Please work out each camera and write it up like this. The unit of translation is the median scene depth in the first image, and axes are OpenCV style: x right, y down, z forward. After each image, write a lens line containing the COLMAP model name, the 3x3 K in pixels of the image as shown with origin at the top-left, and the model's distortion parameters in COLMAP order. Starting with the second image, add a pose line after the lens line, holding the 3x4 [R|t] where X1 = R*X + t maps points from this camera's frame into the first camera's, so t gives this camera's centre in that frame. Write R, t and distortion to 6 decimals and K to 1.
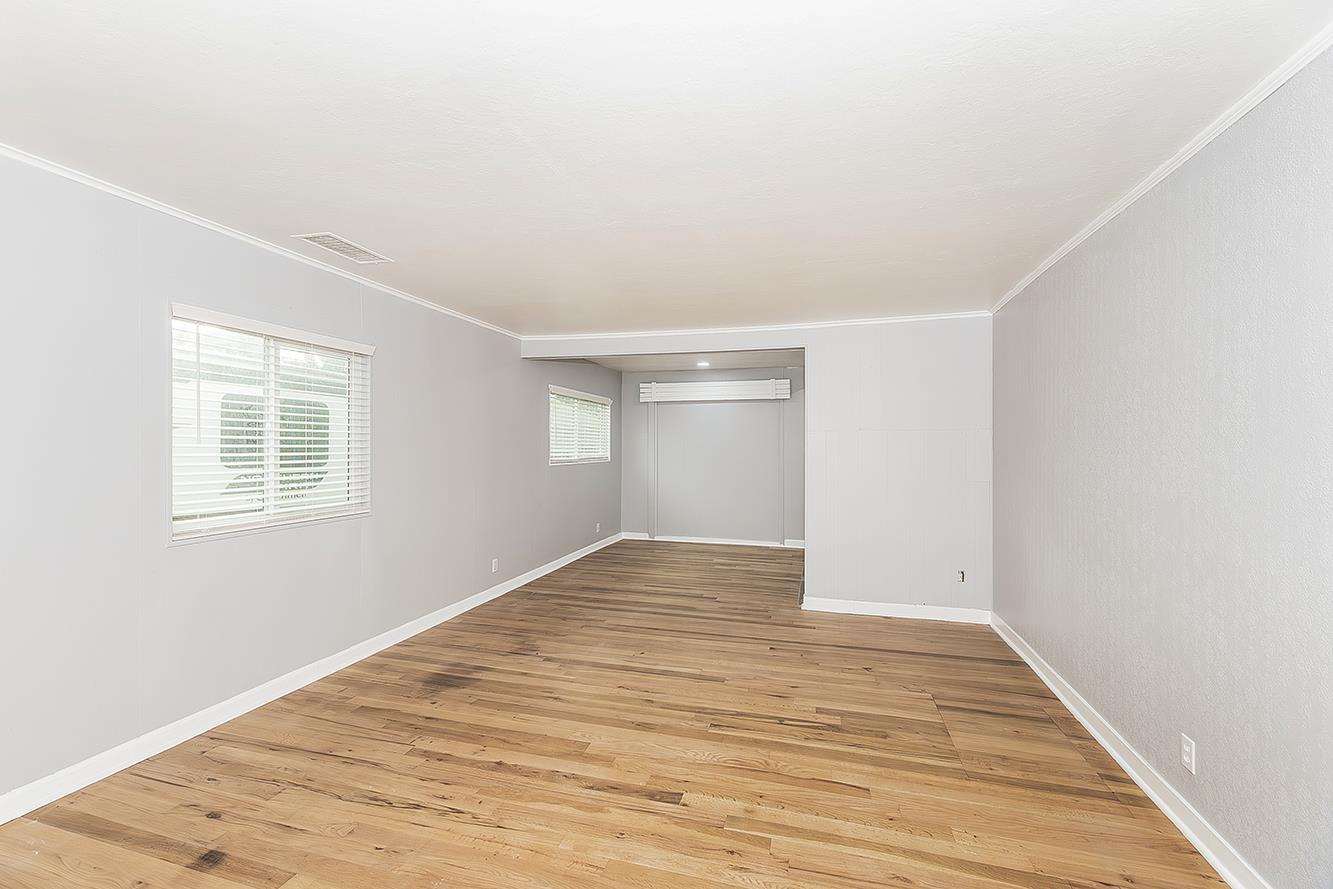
lens RADIAL K [[558.1, 0, 657.8], [0, 558.1, 460.7], [0, 0, 1]] dist [-0.001024, 0.001787]
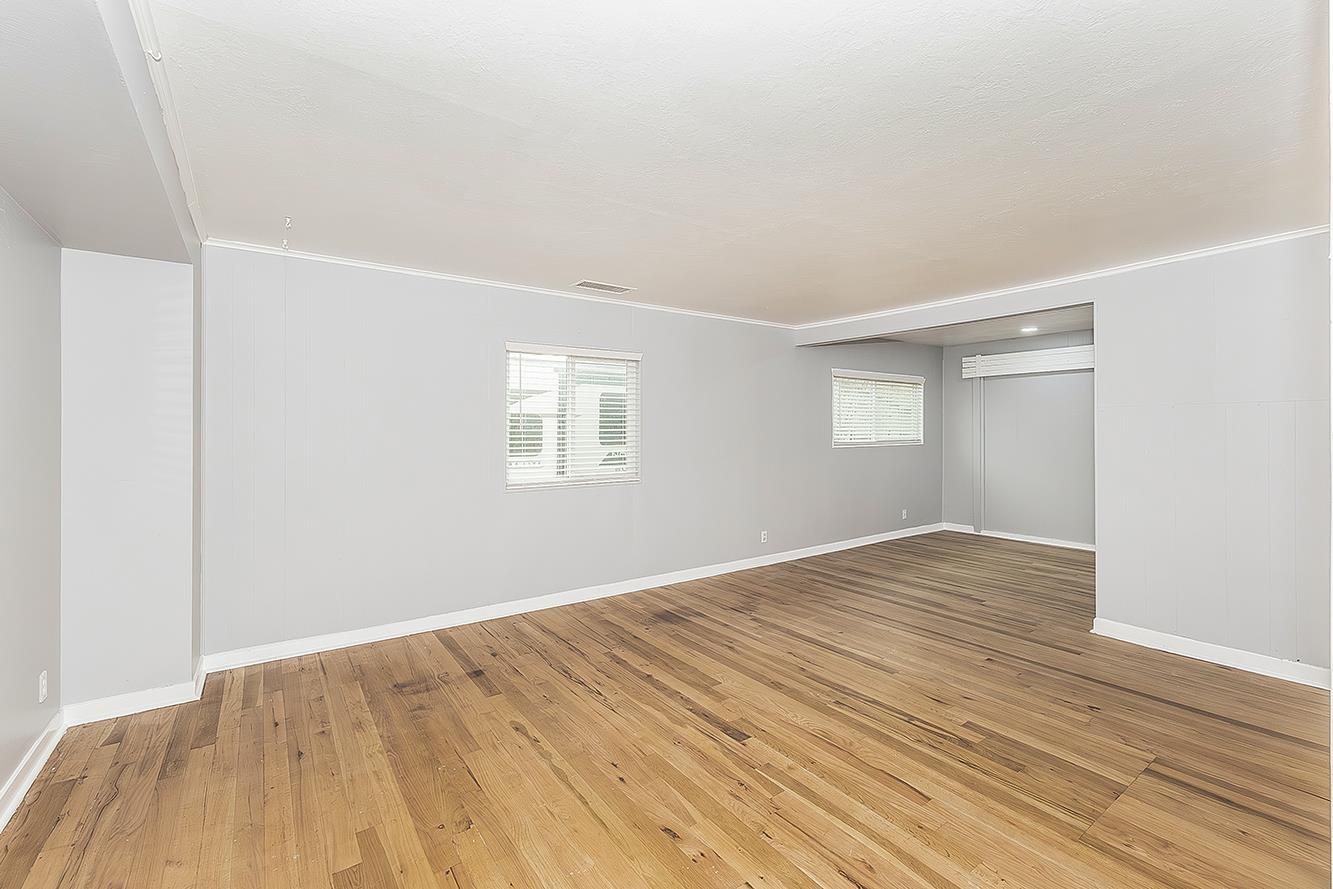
lens RADIAL K [[558.1, 0, 657.5], [0, 558.1, 424.6], [0, 0, 1]] dist [-0.001024, 0.001787]
pose [[0.788565, -0.012261, -0.614829, 0.369402], [-0.008578, 0.999485, -0.030933, 0.003175], [0.614892, 0.029666, 0.788053, -0.011425]]
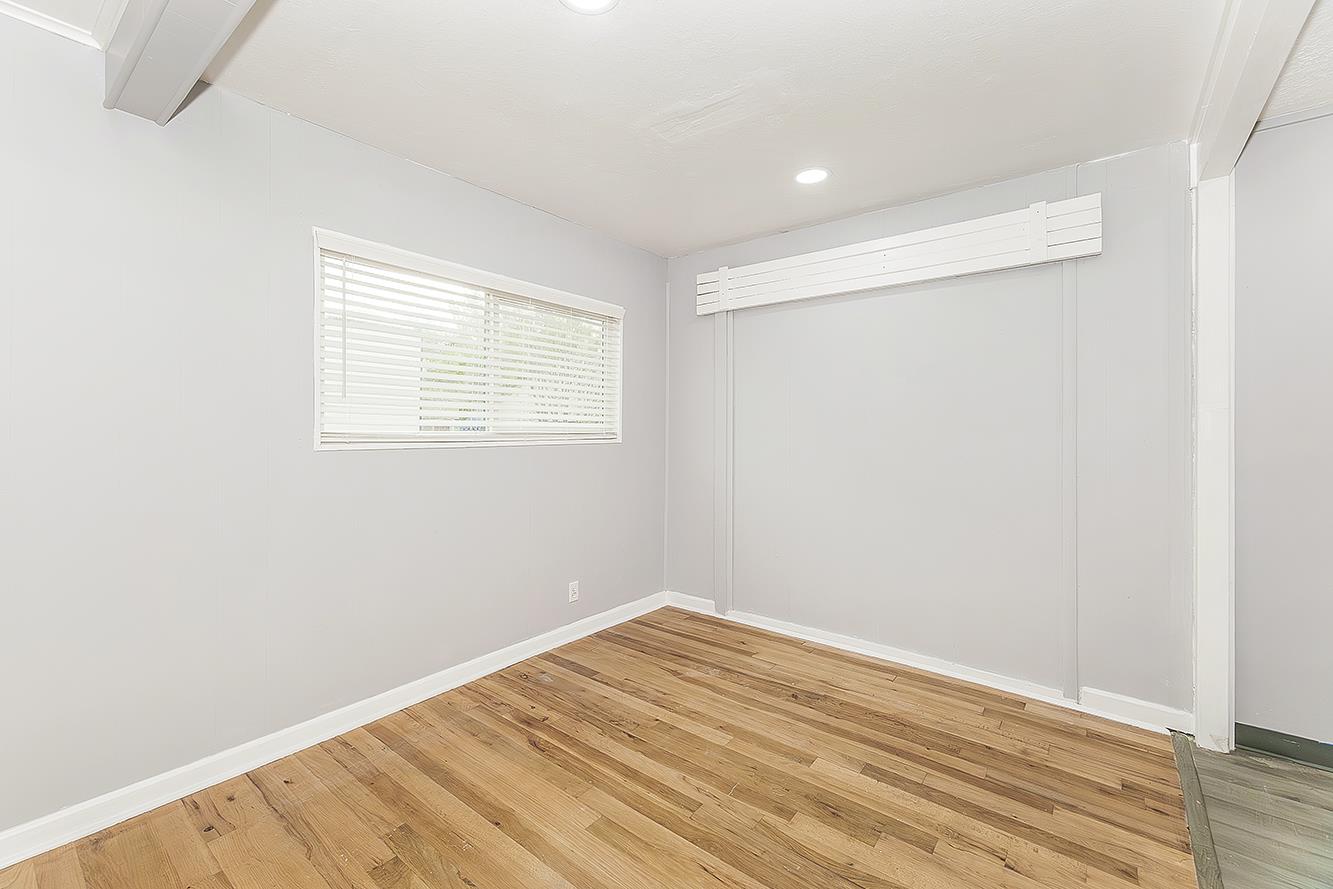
lens RADIAL K [[558.1, 0, 668.4], [0, 558.1, 438.5], [0, 0, 1]] dist [-0.001024, 0.001787]
pose [[0.928368, -0.008788, -0.371558, 0.327334], [0.002060, 0.999827, -0.018500, 0.019356], [0.371656, 0.016409, 0.928226, 1.570428]]
